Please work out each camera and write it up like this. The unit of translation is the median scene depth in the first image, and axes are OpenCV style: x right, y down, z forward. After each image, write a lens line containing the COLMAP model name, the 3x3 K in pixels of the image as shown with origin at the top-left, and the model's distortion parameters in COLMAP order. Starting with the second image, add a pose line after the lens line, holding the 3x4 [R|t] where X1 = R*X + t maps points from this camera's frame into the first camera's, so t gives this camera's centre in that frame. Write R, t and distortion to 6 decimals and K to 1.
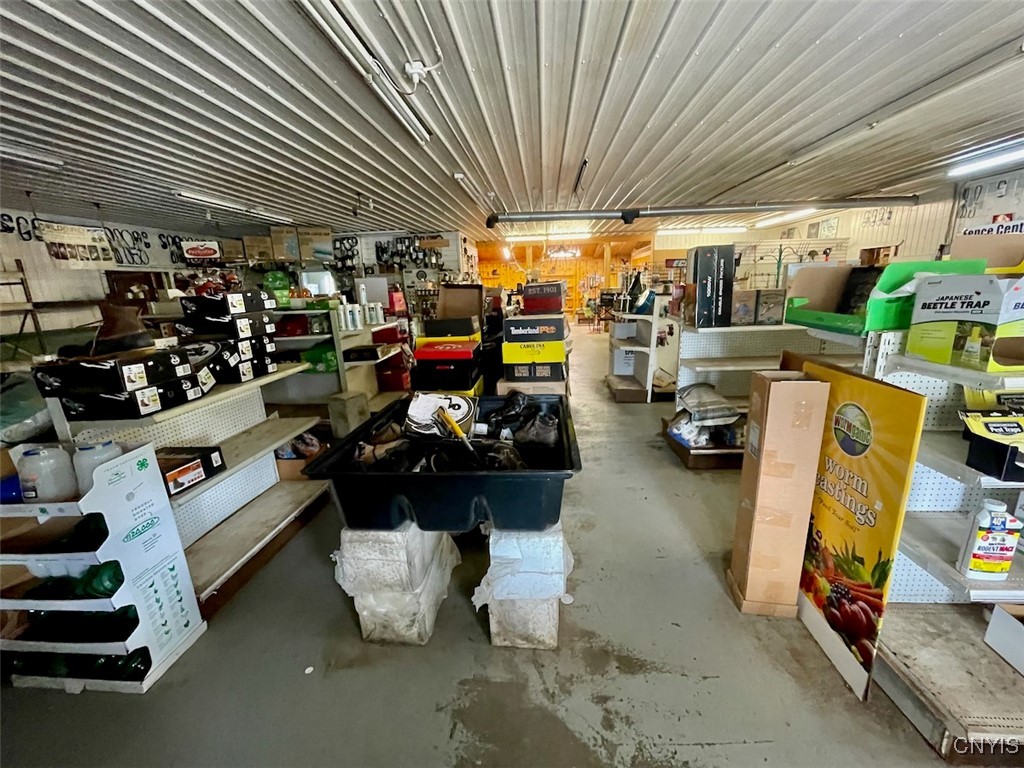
lens RADIAL K [[433.2, 0, 515.7], [0, 433.2, 390.1], [0, 0, 1]] dist [-0.002144, 0.003764]
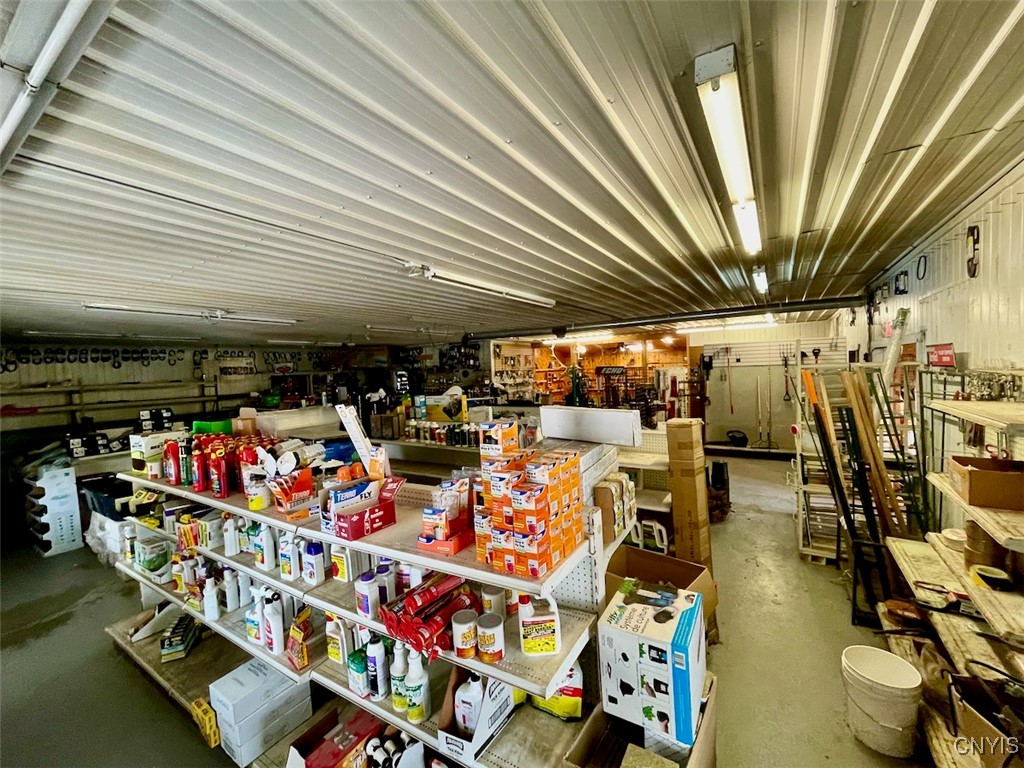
lens RADIAL K [[433.2, 0, 506.7], [0, 433.2, 383.9], [0, 0, 1]] dist [-0.002144, 0.003764]
pose [[0.871811, 0.017014, -0.489547, 0.996559], [-0.108240, 0.981383, -0.158653, -0.089285], [0.477734, 0.191304, 0.857422, -0.061411]]
